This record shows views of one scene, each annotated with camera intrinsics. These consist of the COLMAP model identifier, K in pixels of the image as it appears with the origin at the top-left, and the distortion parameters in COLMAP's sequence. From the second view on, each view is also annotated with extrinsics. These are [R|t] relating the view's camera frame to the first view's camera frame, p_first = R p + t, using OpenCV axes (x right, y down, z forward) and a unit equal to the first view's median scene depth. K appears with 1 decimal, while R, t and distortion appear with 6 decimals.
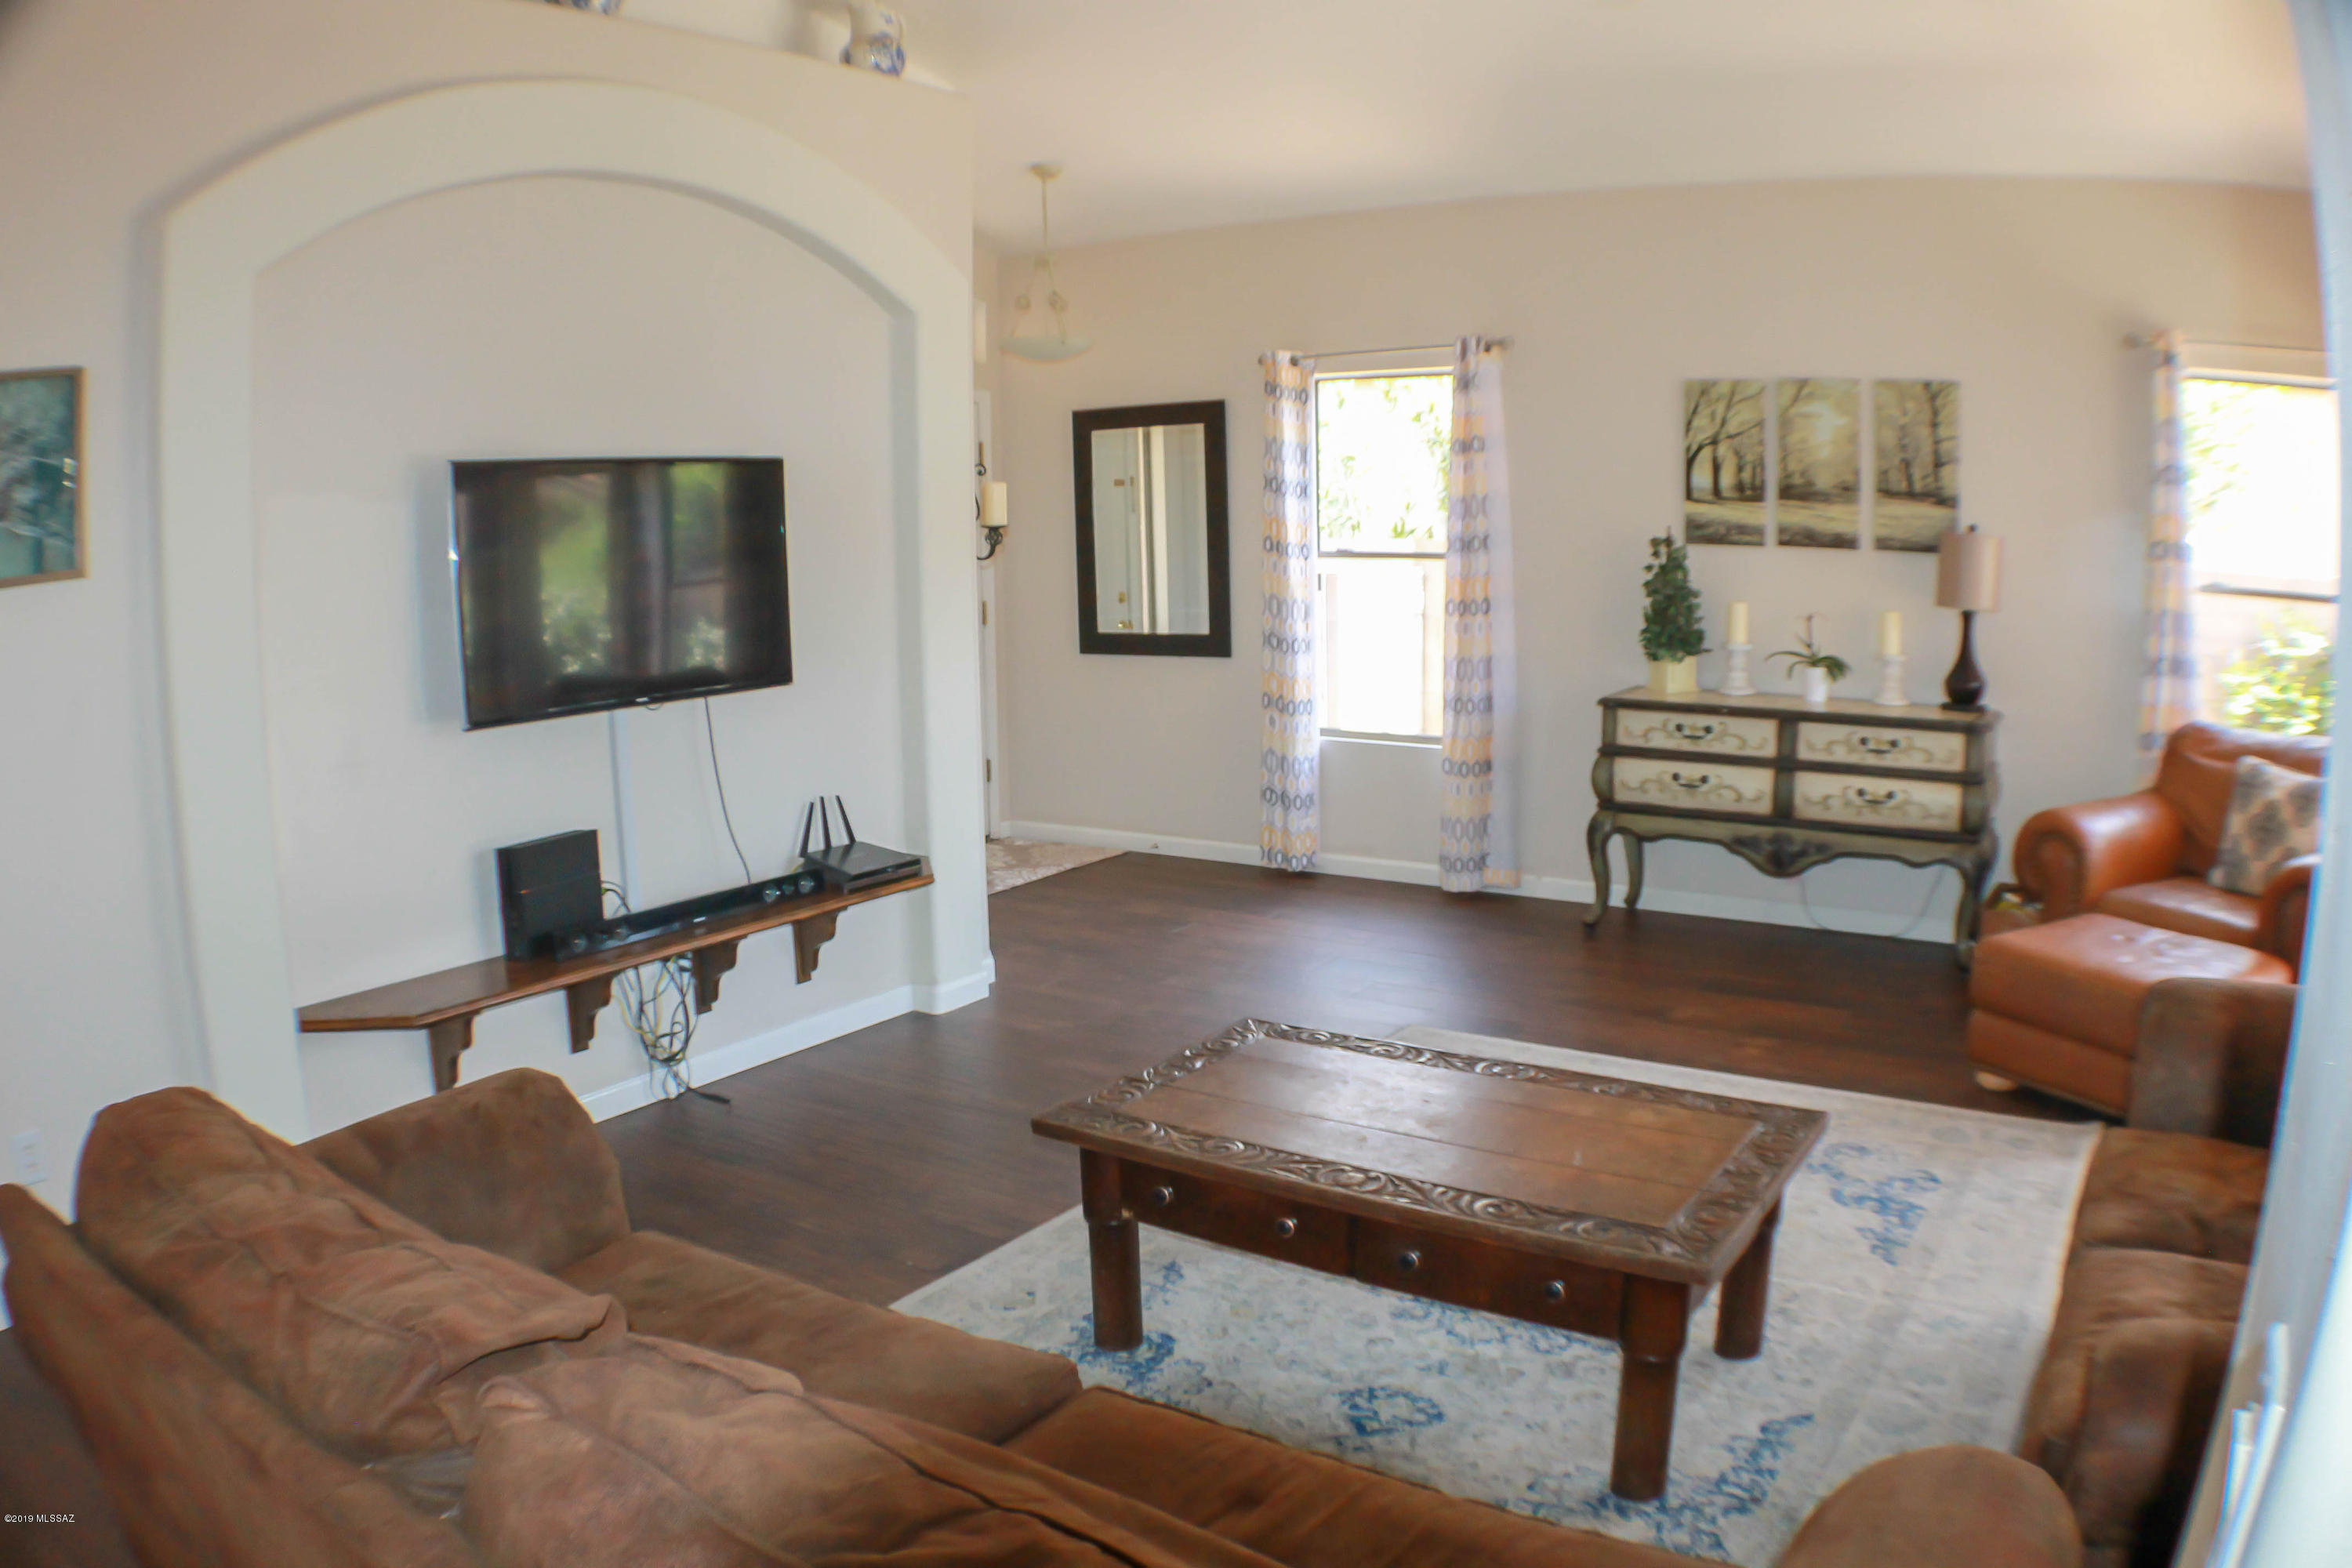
lens RADIAL K [[1688.7, 0, 1127.2], [0, 1688.7, 826.4], [0, 0, 1]] dist [-0.255608, 0.006311]
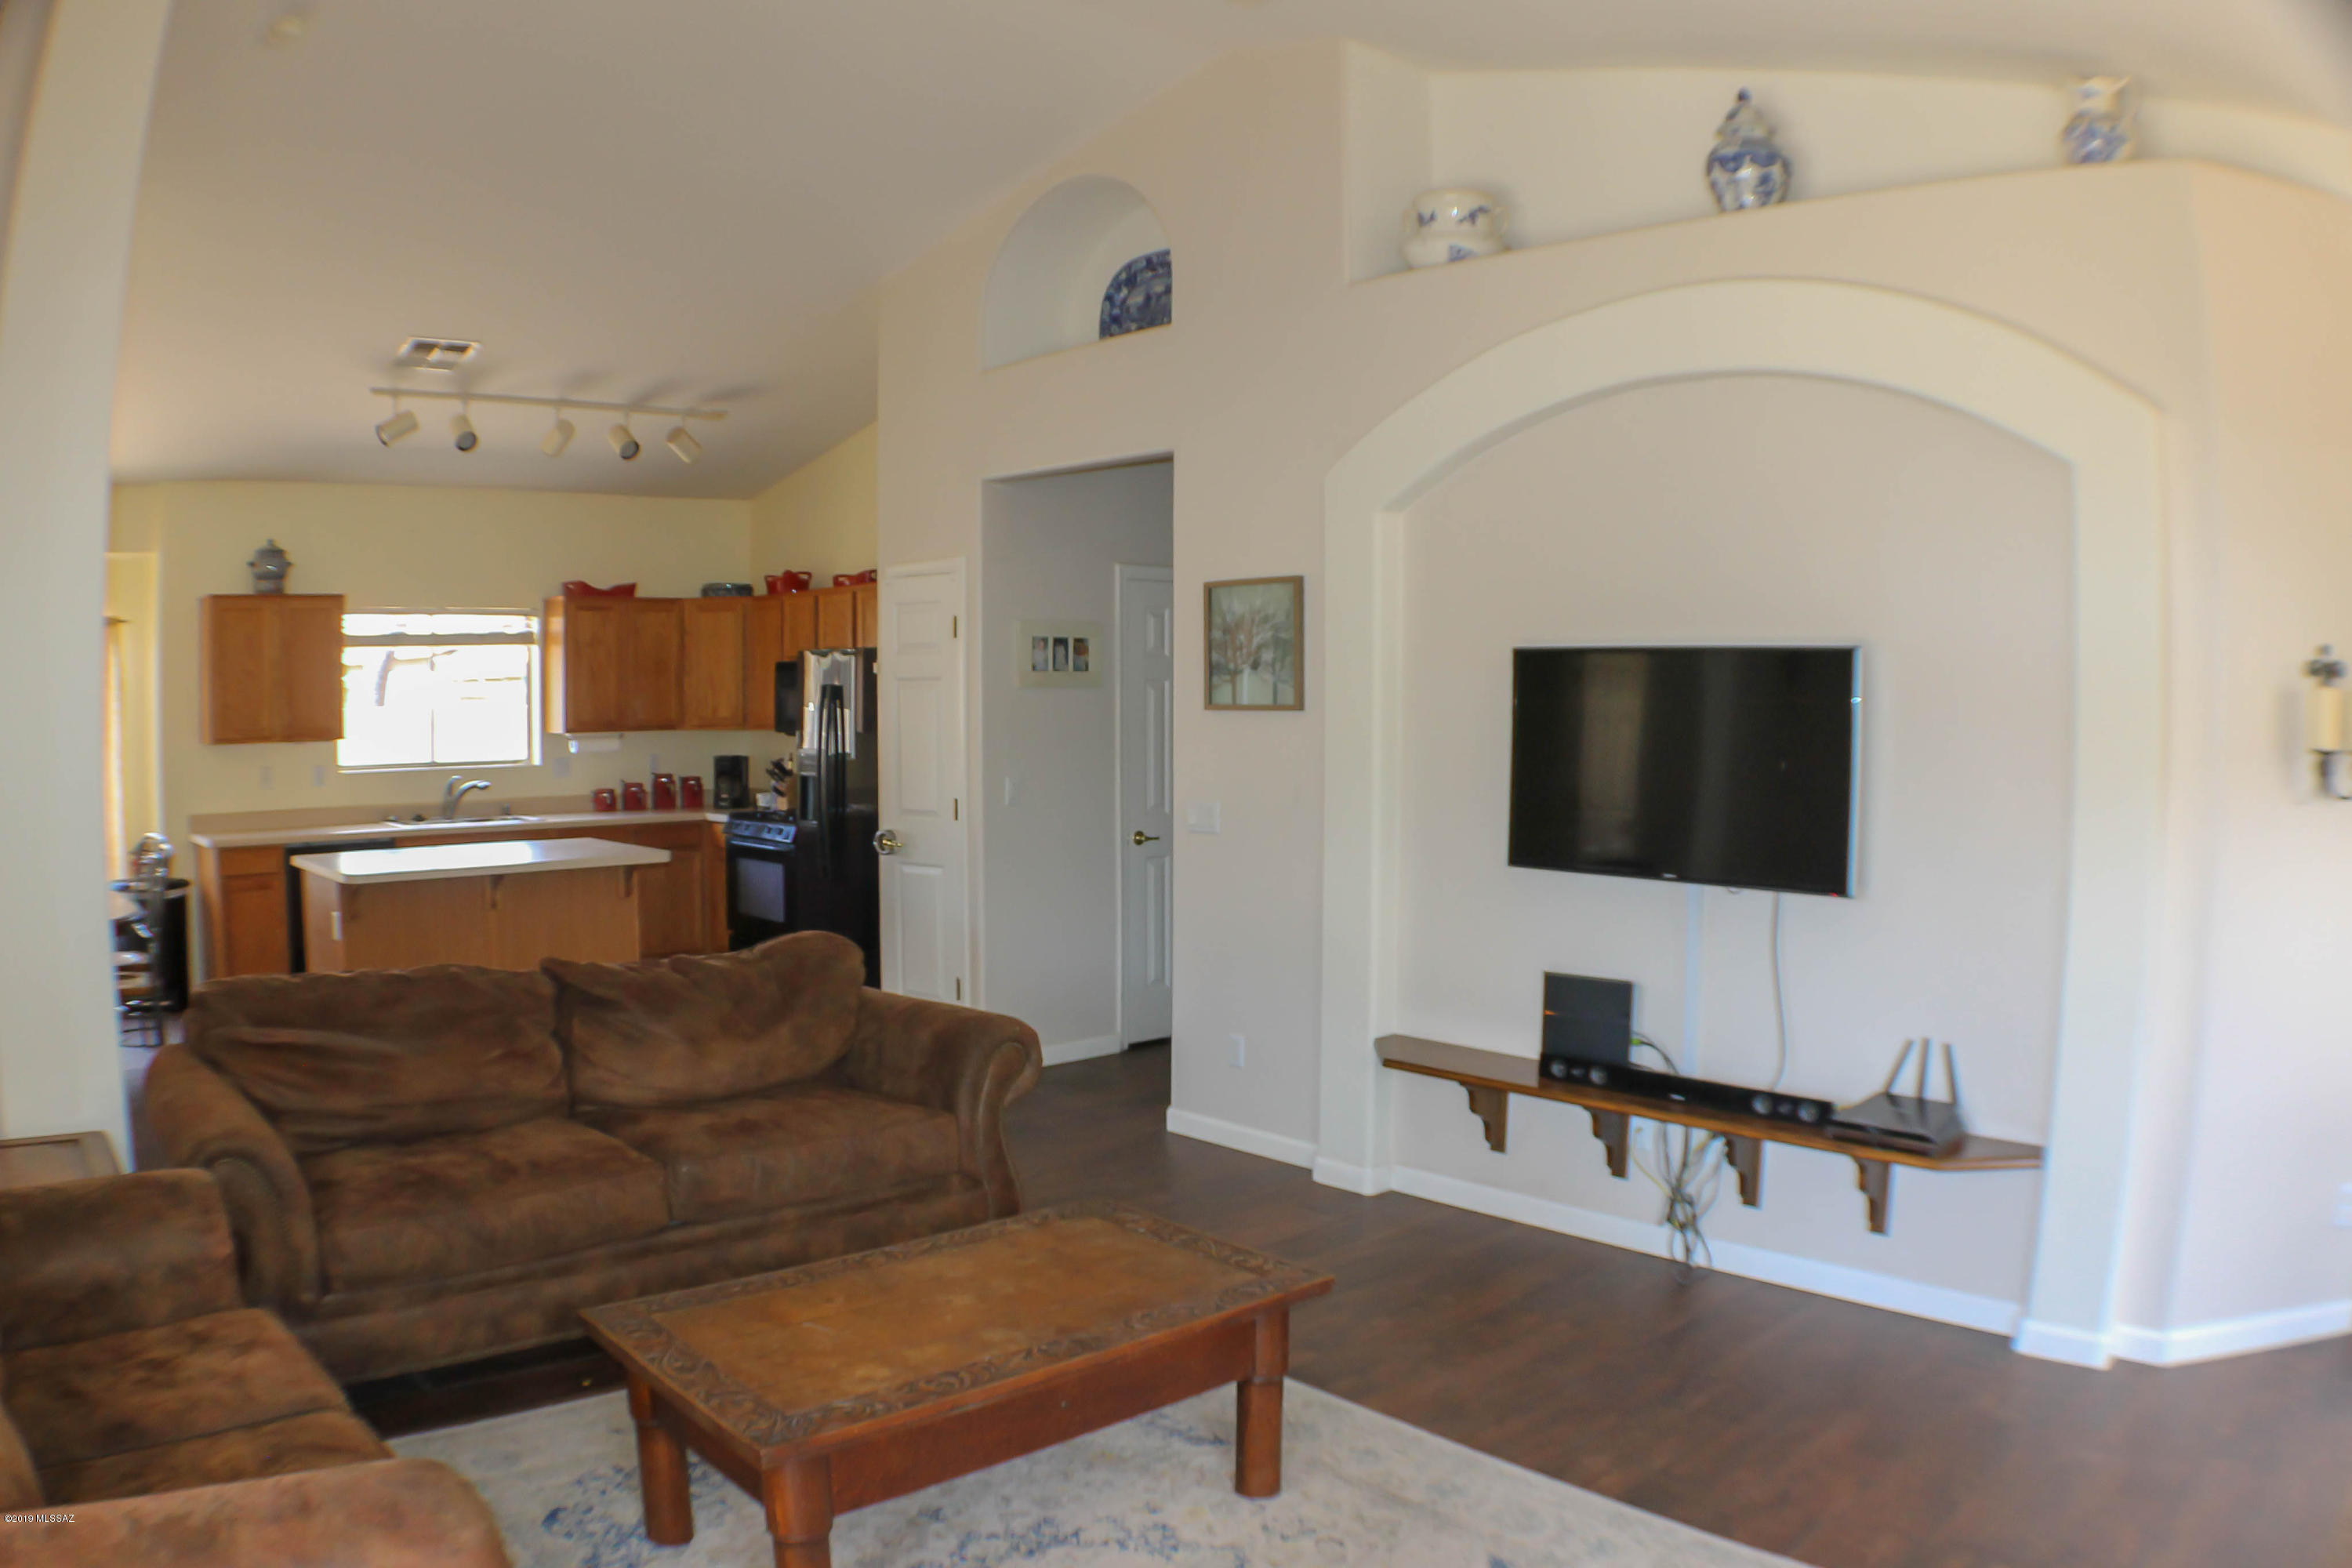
lens RADIAL K [[1695.4, 0, 1169.0], [0, 1695.4, 840.8], [0, 0, 1]] dist [-0.309398, 0.084936]
pose [[-0.210456, 0.101860, -0.972282, 0.804605], [-0.170835, 0.975422, 0.139167, -0.192737], [0.962561, 0.195389, -0.187883, 0.894377]]
